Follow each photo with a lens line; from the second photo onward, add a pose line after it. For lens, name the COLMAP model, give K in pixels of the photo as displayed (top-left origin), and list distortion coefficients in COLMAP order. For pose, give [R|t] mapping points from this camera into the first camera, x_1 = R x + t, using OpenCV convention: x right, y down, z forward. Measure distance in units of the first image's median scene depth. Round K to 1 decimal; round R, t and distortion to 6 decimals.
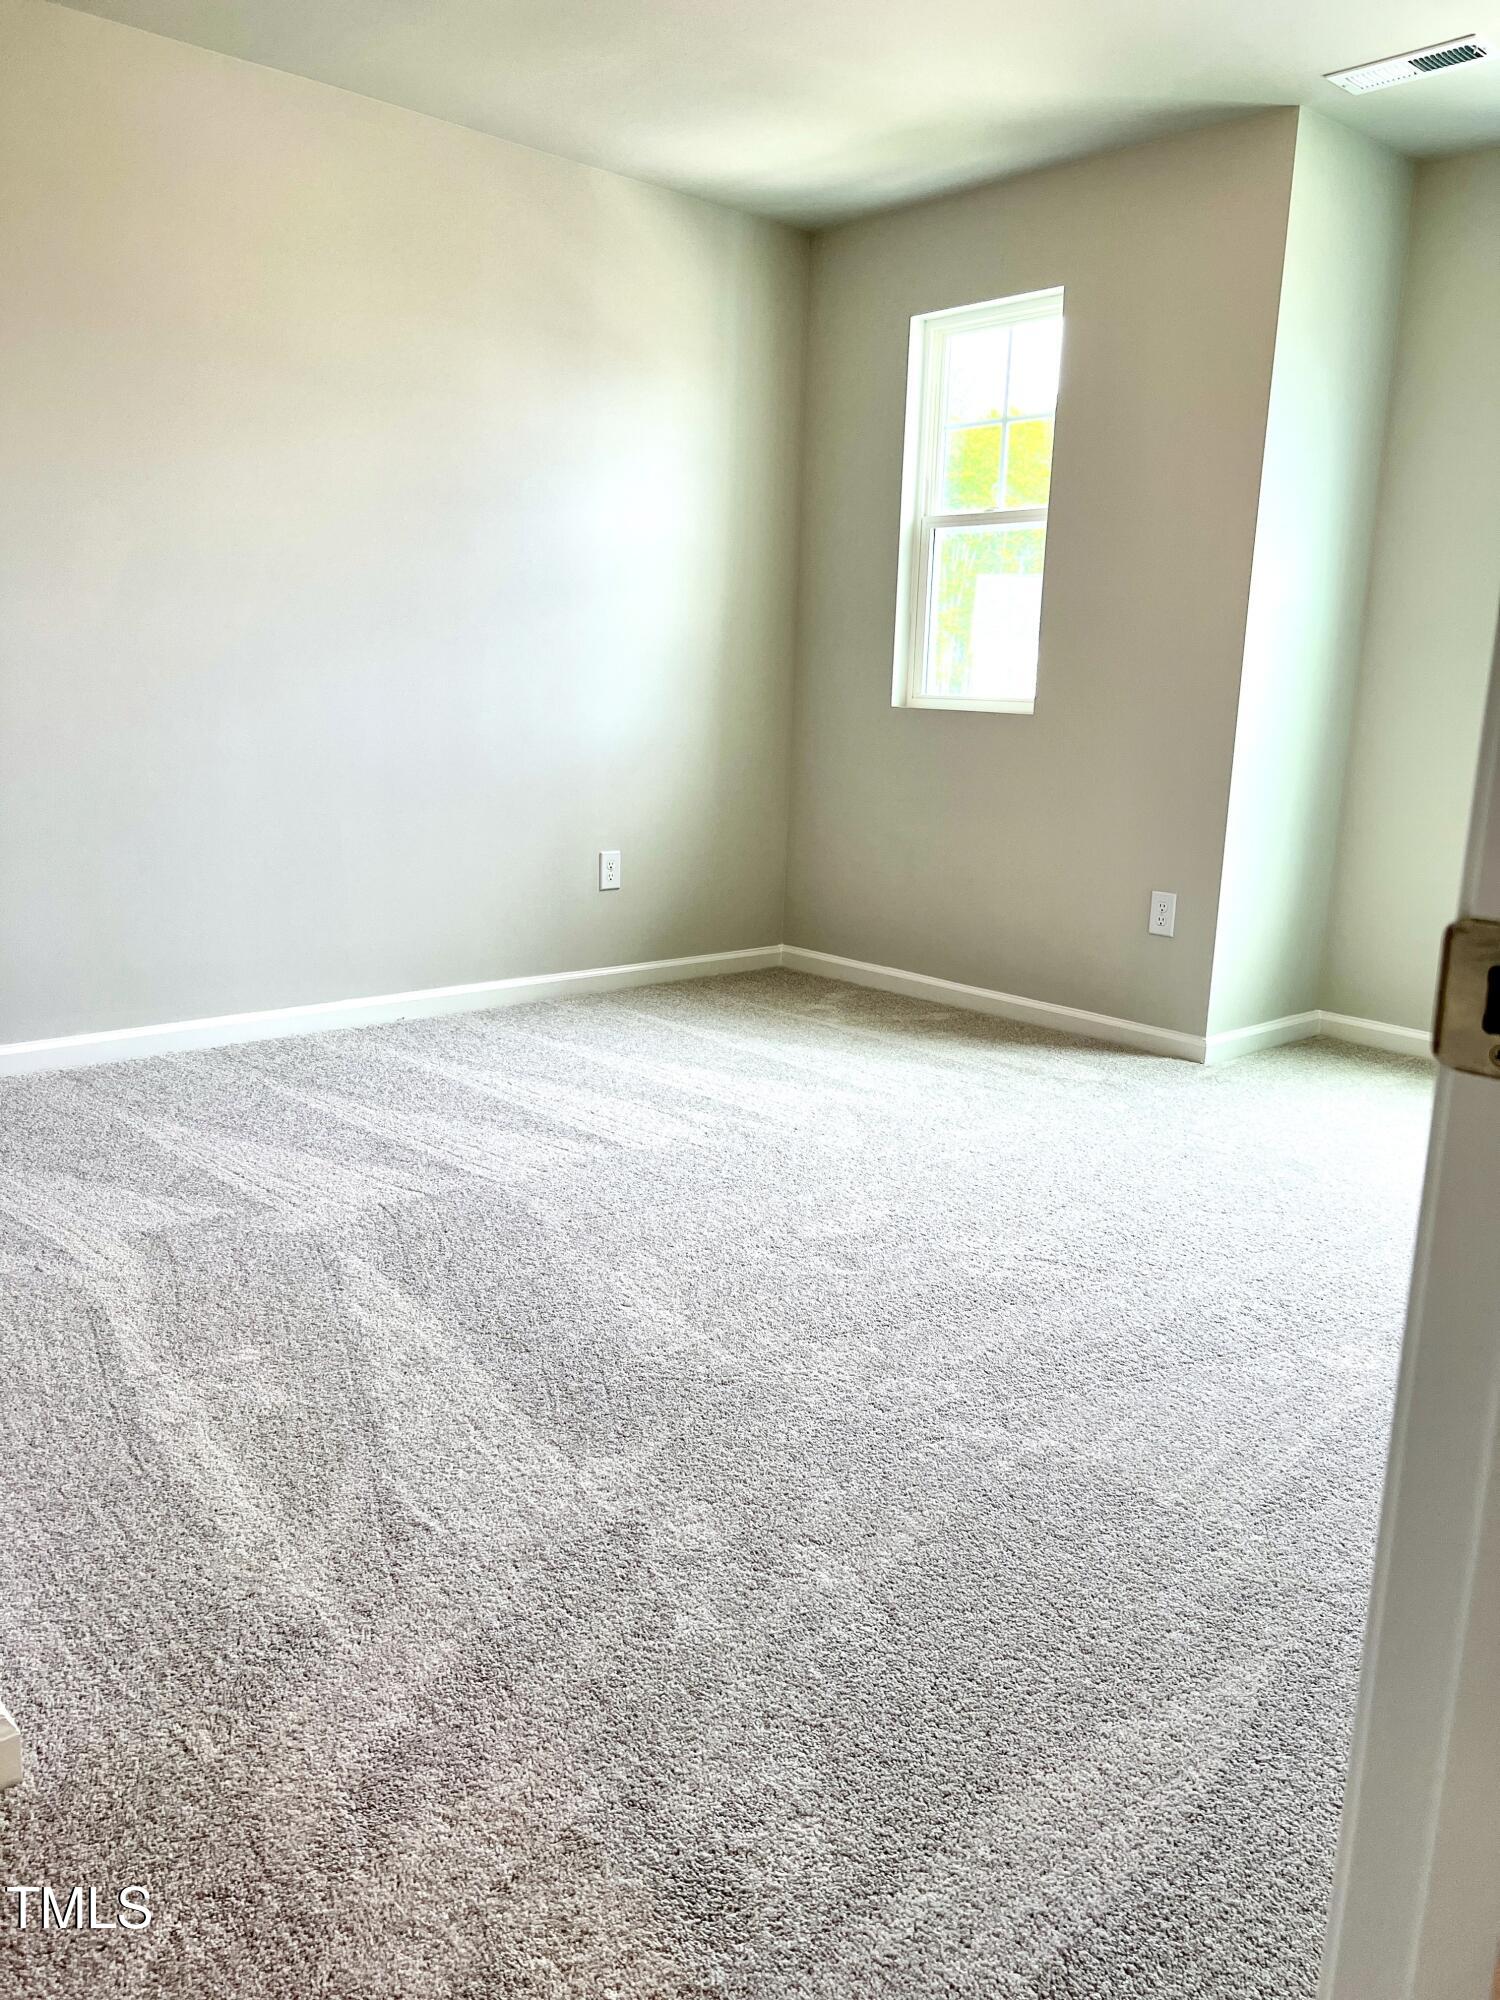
lens RADIAL K [[1511.3, 0, 728.9], [0, 1511.3, 1000.9], [0, 0, 1]] dist [0.057400, -0.072752]
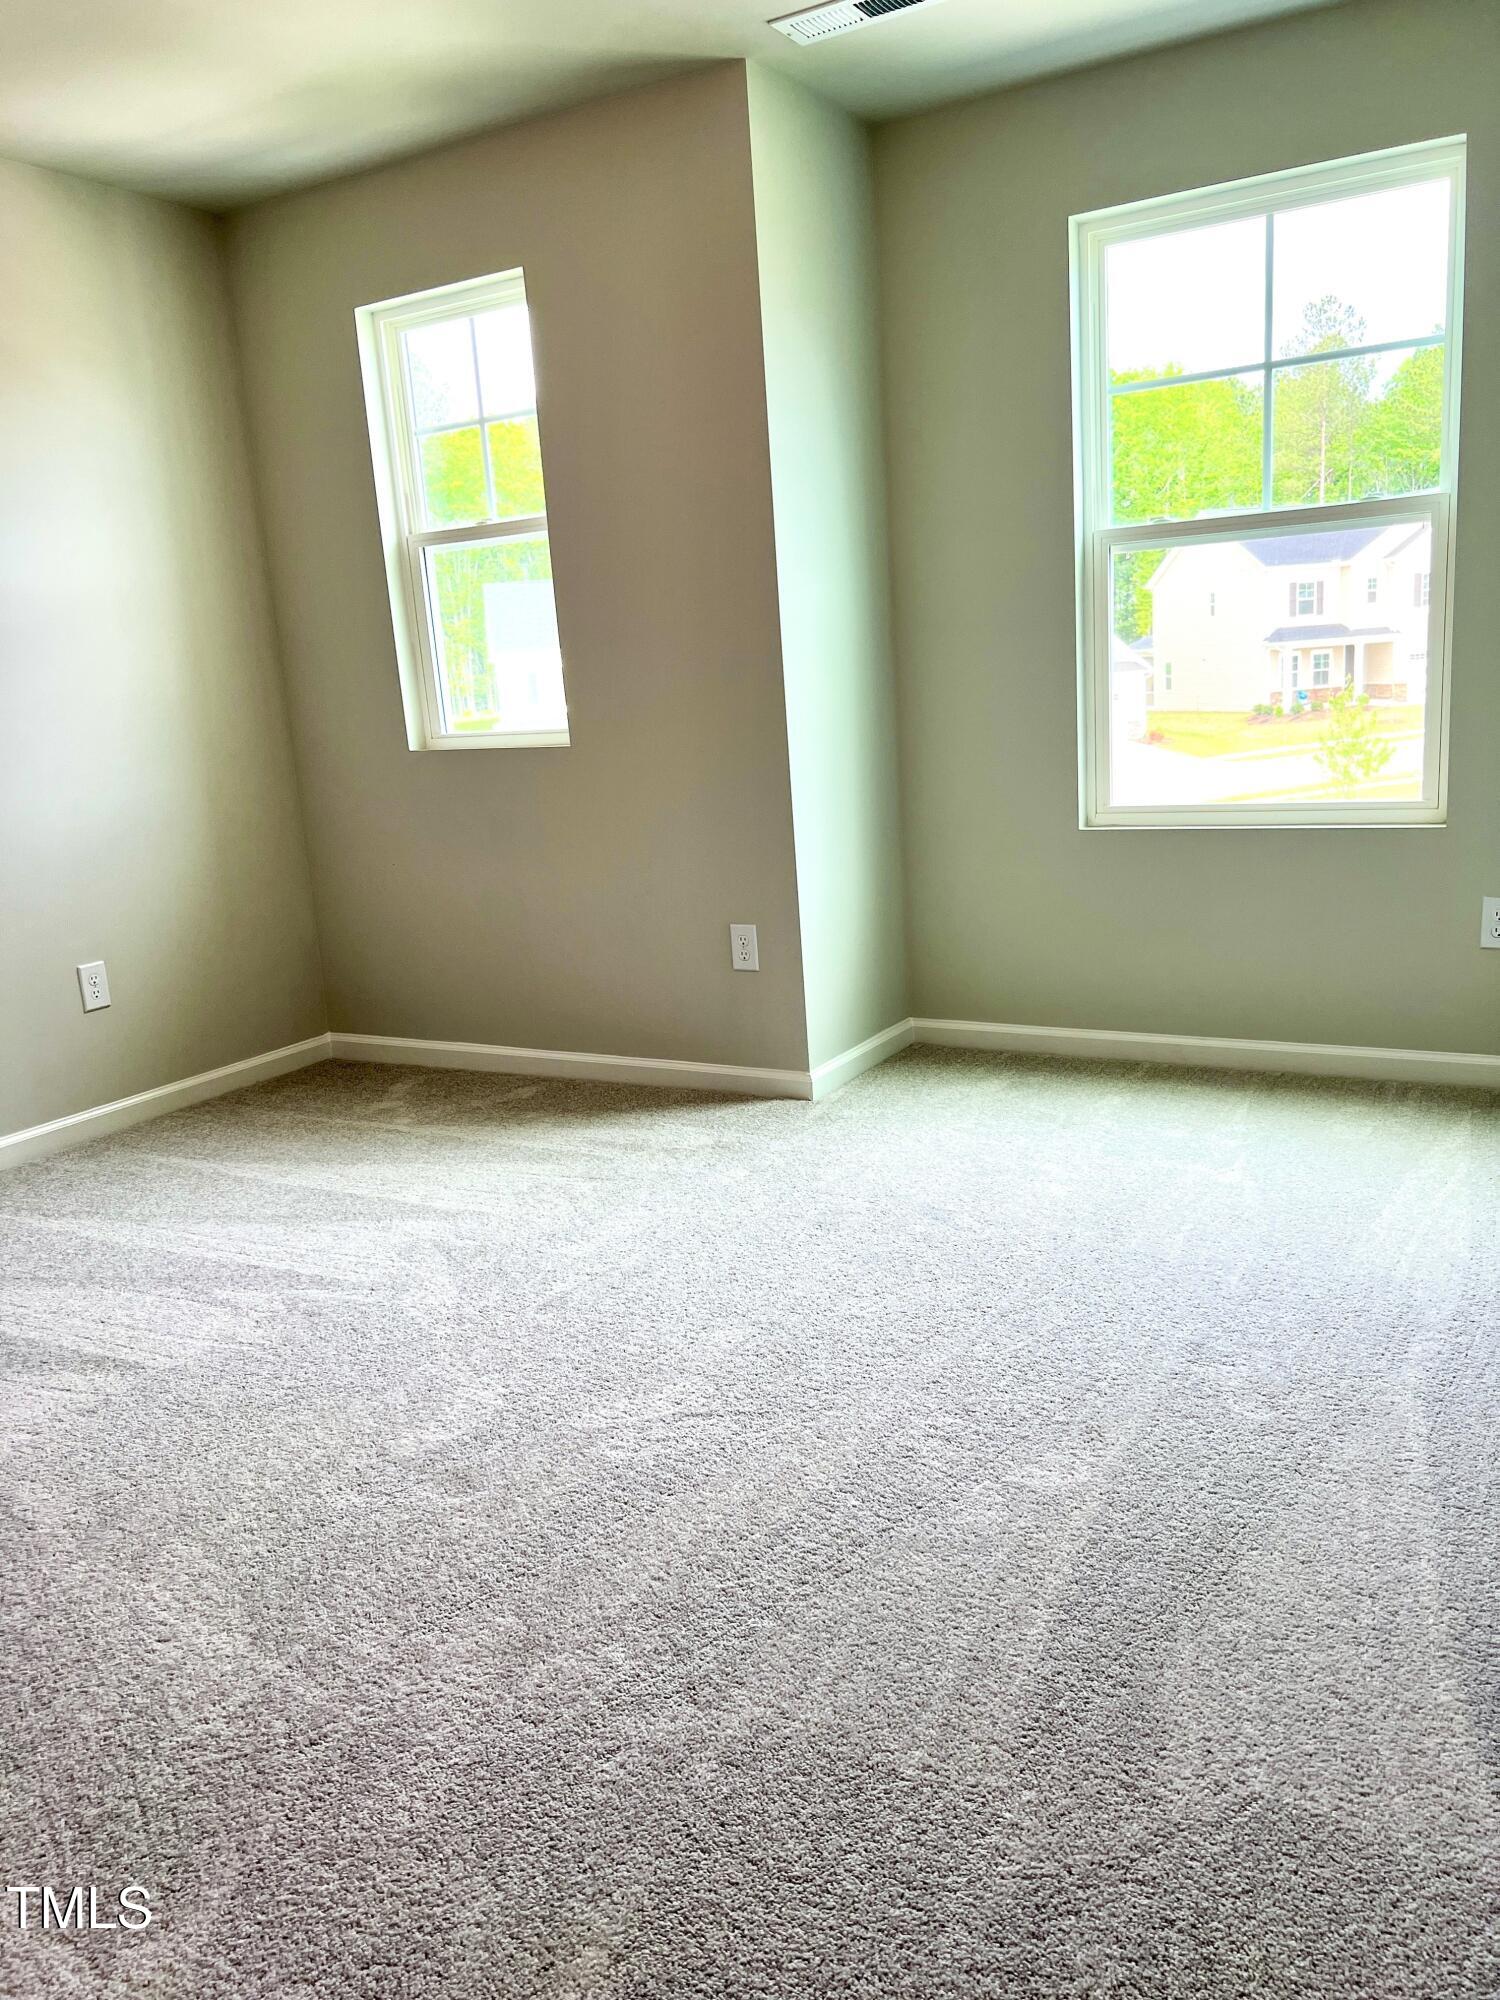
lens RADIAL K [[1511.3, 0, 762.4], [0, 1511.3, 996.3], [0, 0, 1]] dist [0.057400, -0.072752]
pose [[0.942596, -0.160945, 0.292589, 0.028213], [0.163084, 0.986462, 0.017239, -0.051060], [-0.291403, 0.031467, 0.956083, 0.148691]]
